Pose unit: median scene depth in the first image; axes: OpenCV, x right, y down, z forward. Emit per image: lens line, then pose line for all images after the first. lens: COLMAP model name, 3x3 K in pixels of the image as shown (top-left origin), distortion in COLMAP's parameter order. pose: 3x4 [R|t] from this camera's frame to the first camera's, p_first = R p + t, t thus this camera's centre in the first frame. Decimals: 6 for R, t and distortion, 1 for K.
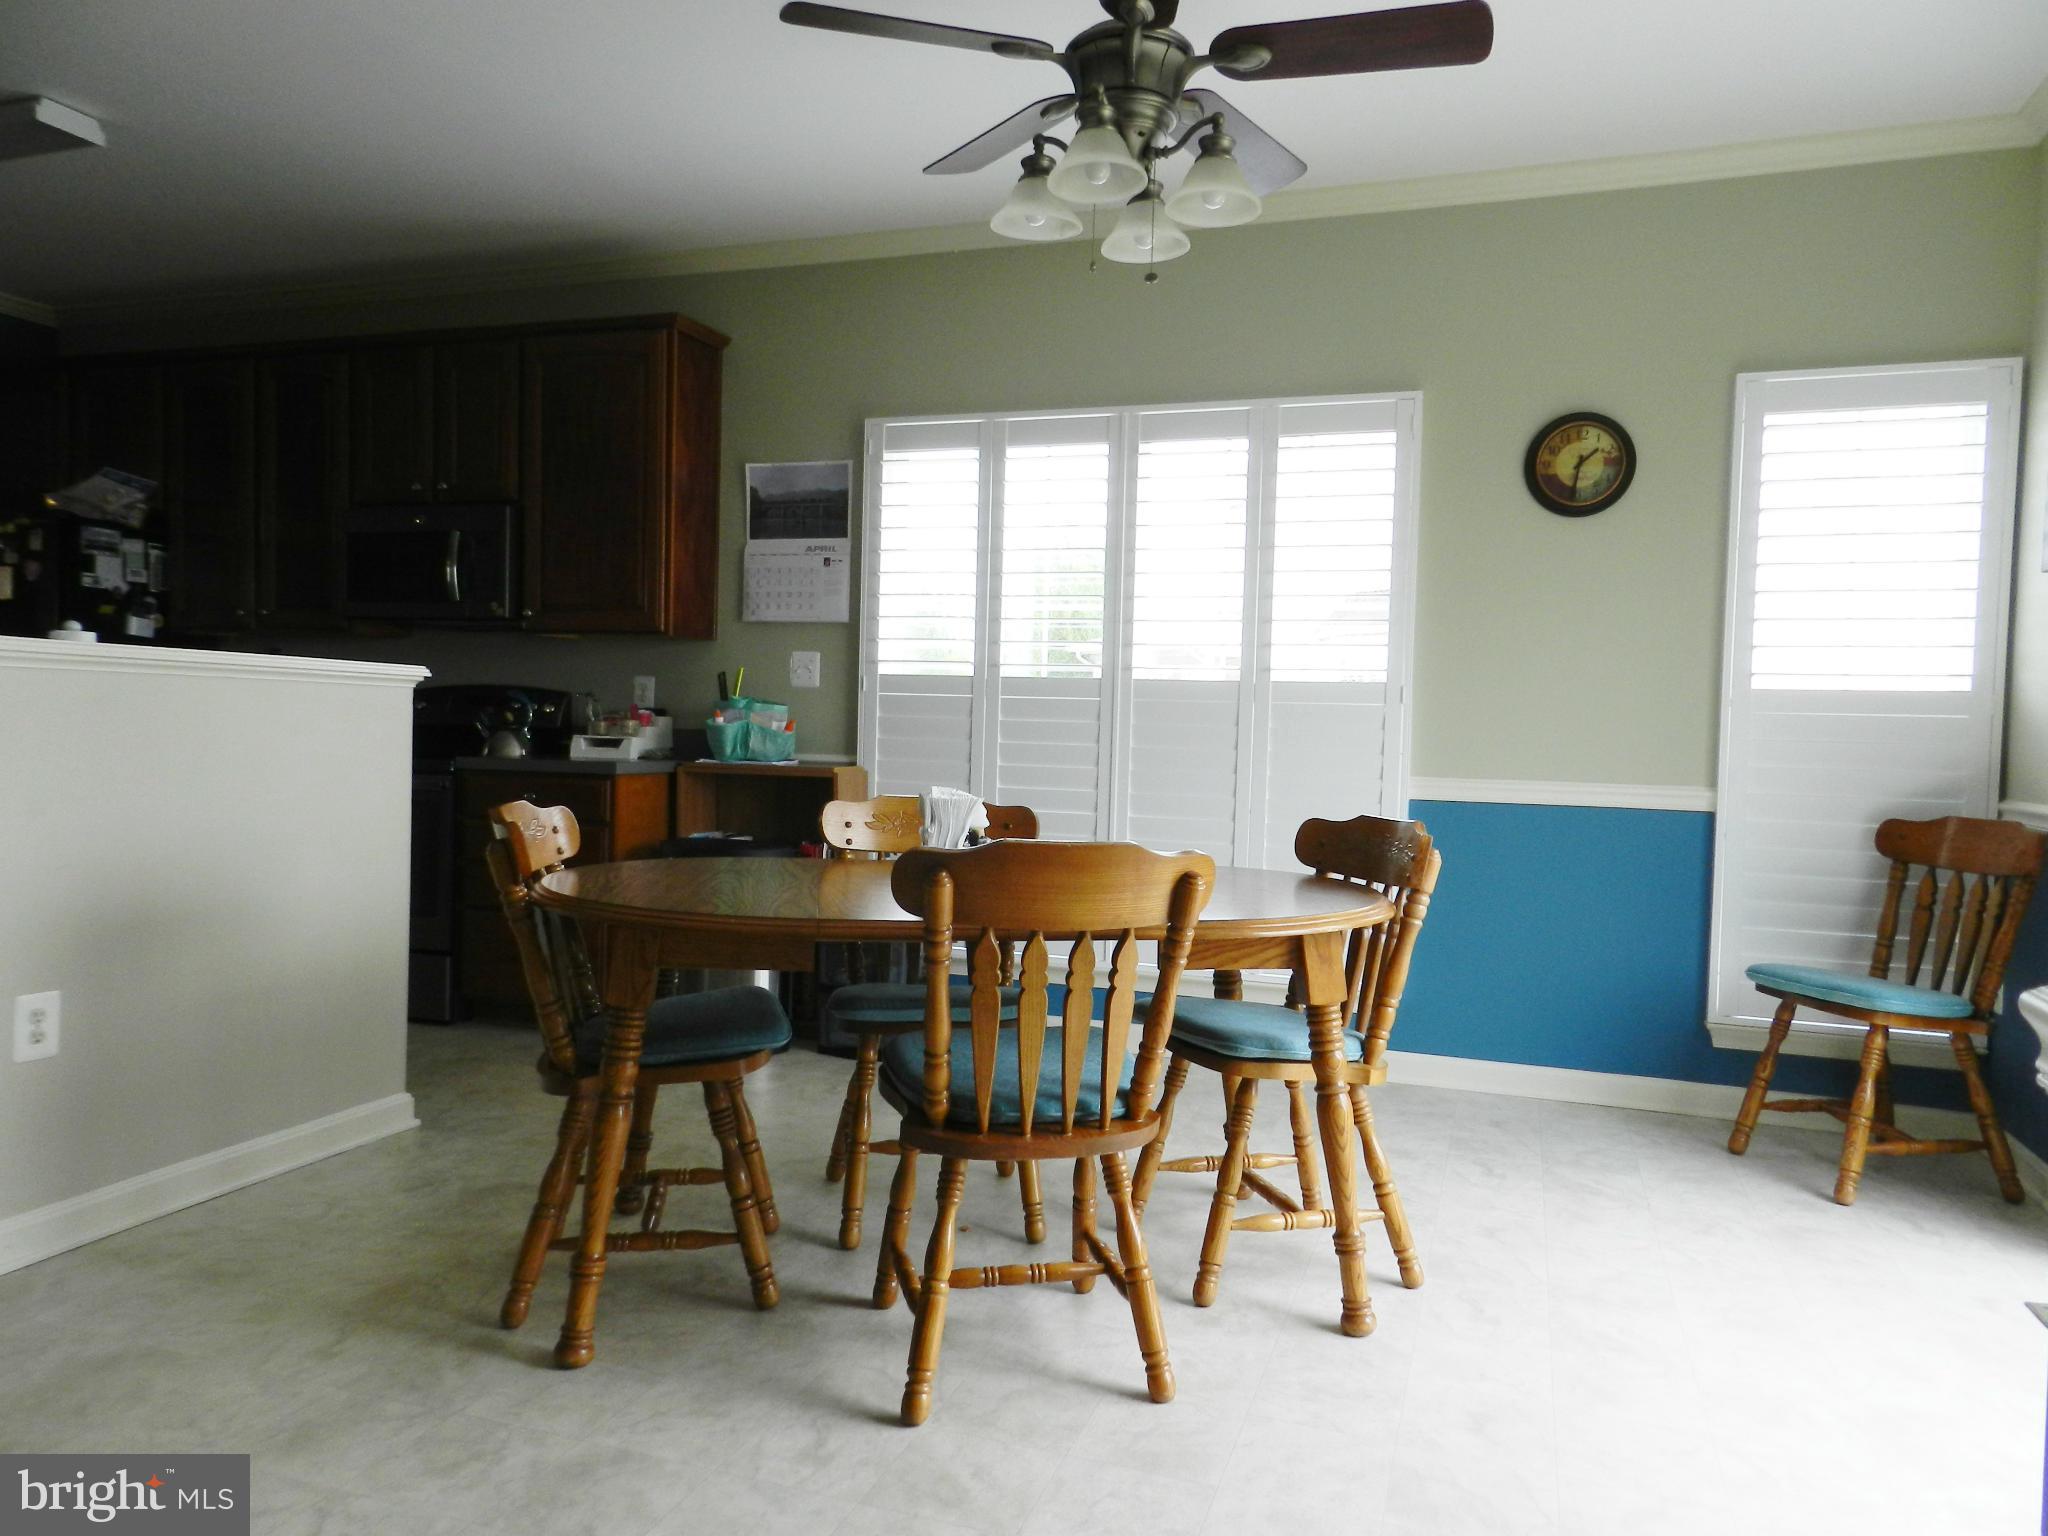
lens RADIAL K [[1393.3, 0, 1024.0], [0, 1393.3, 768.0], [0, 0, 1]] dist [-0.004057, 0.000563]
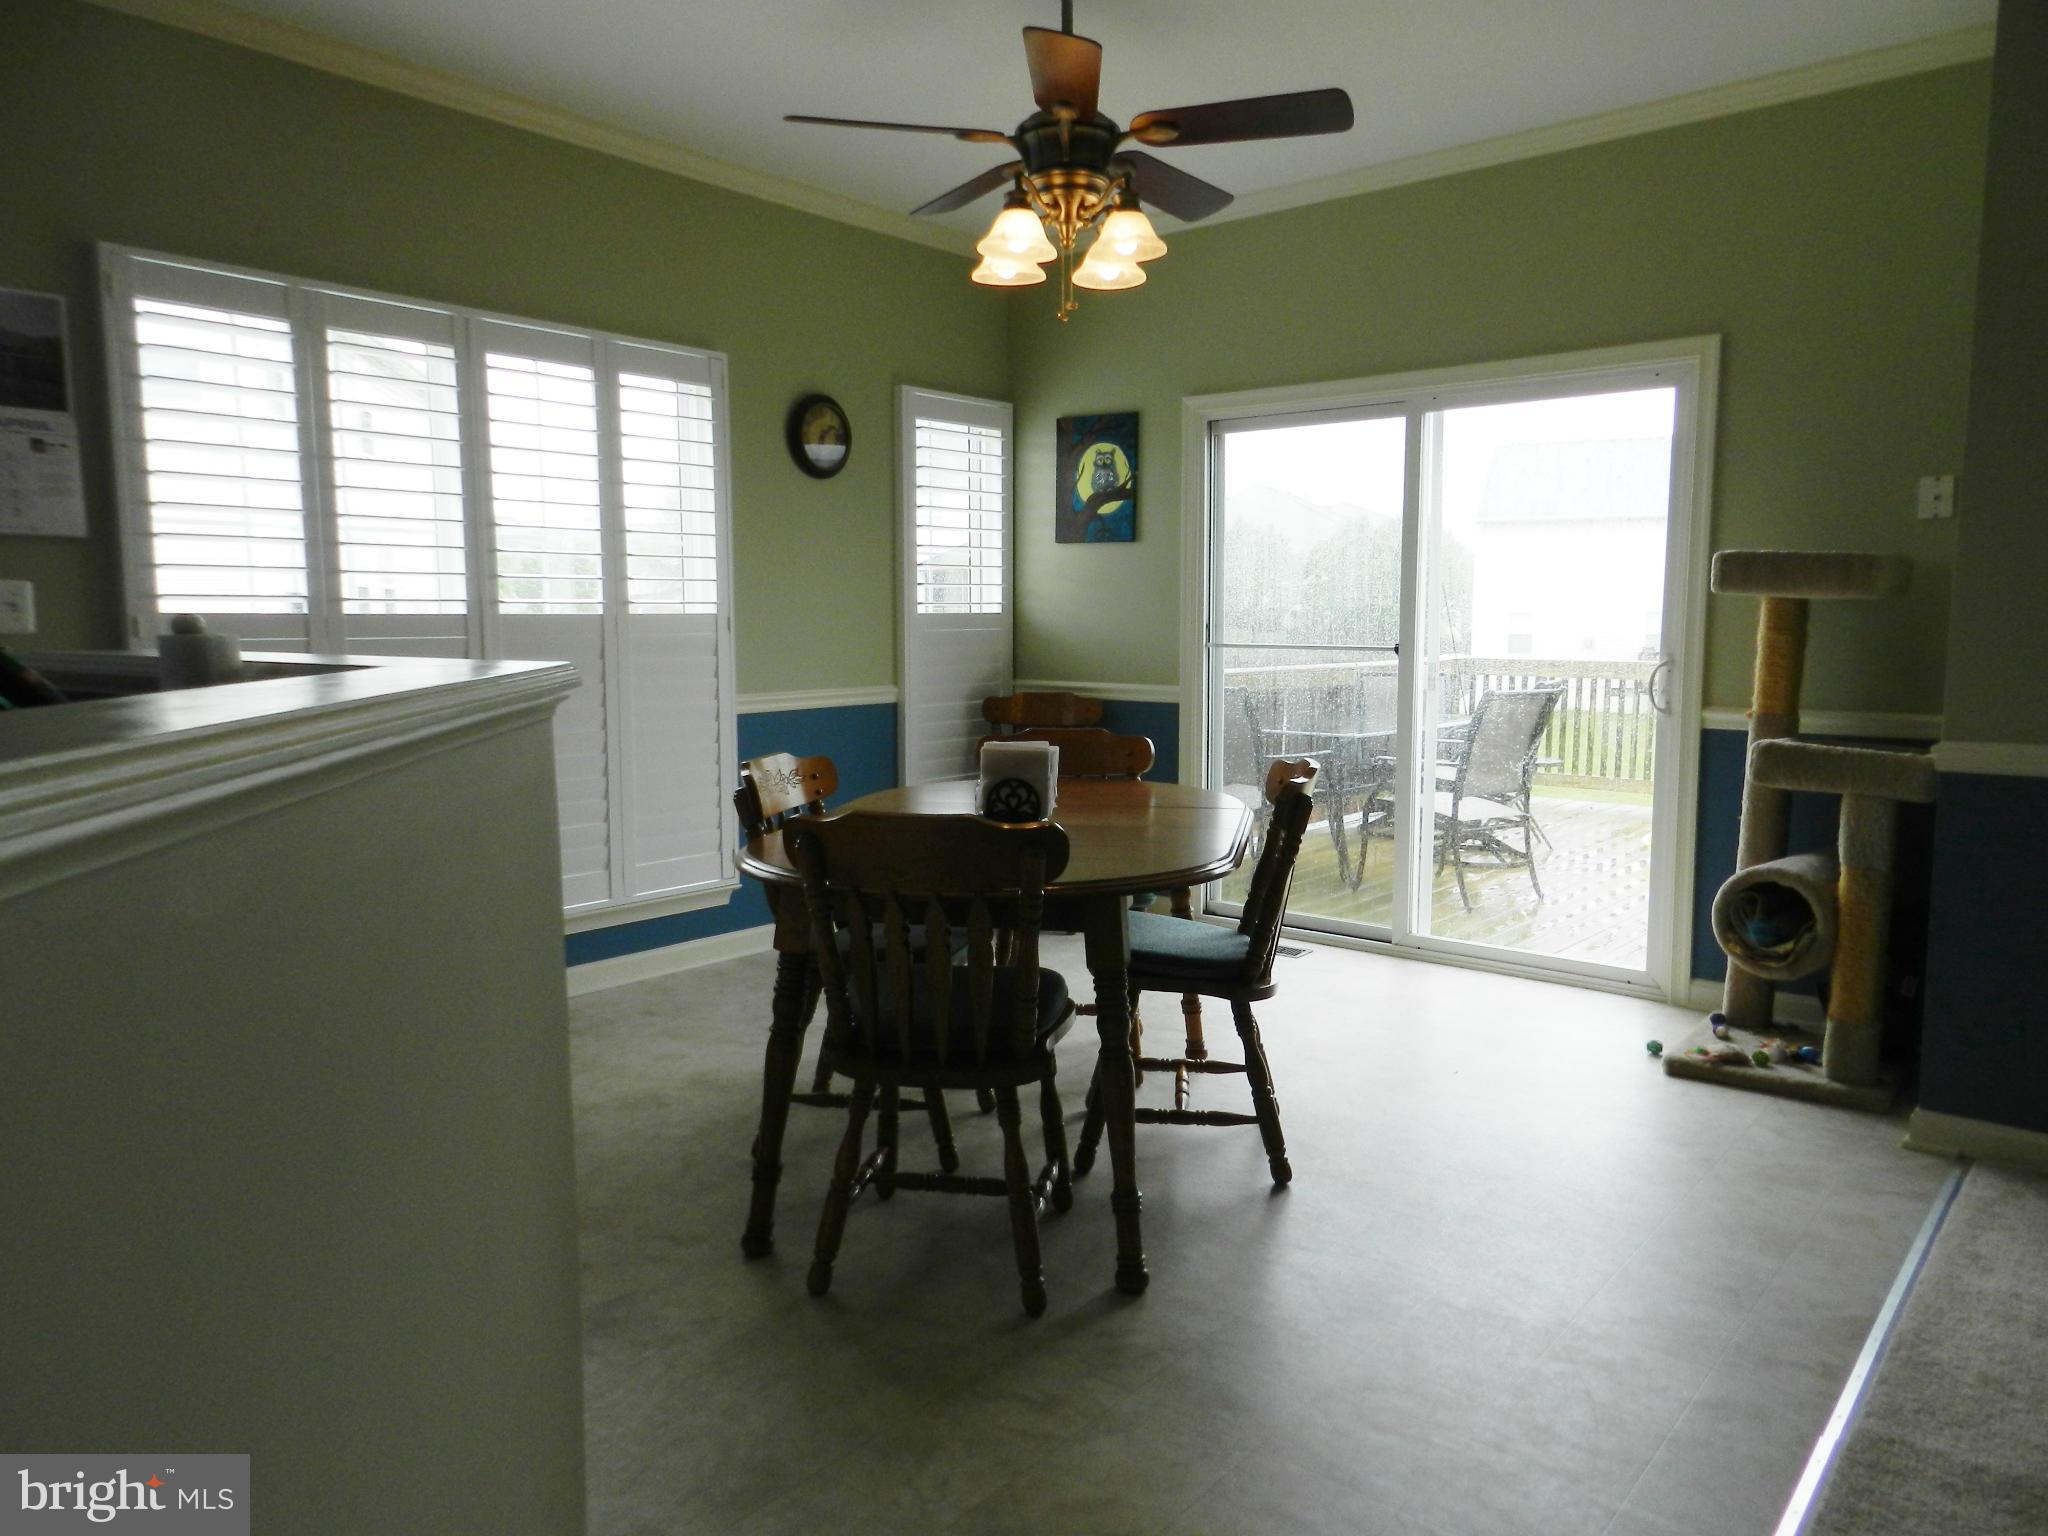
lens RADIAL K [[1360.8, 0, 1024.0], [0, 1360.8, 768.0], [0, 0, 1]] dist [-0.003217, -0.003791]
pose [[0.347223, -0.124119, 0.929532, -0.691449], [0.060082, 0.992110, 0.110032, -0.043739], [-0.935856, 0.017643, 0.351941, 0.385504]]
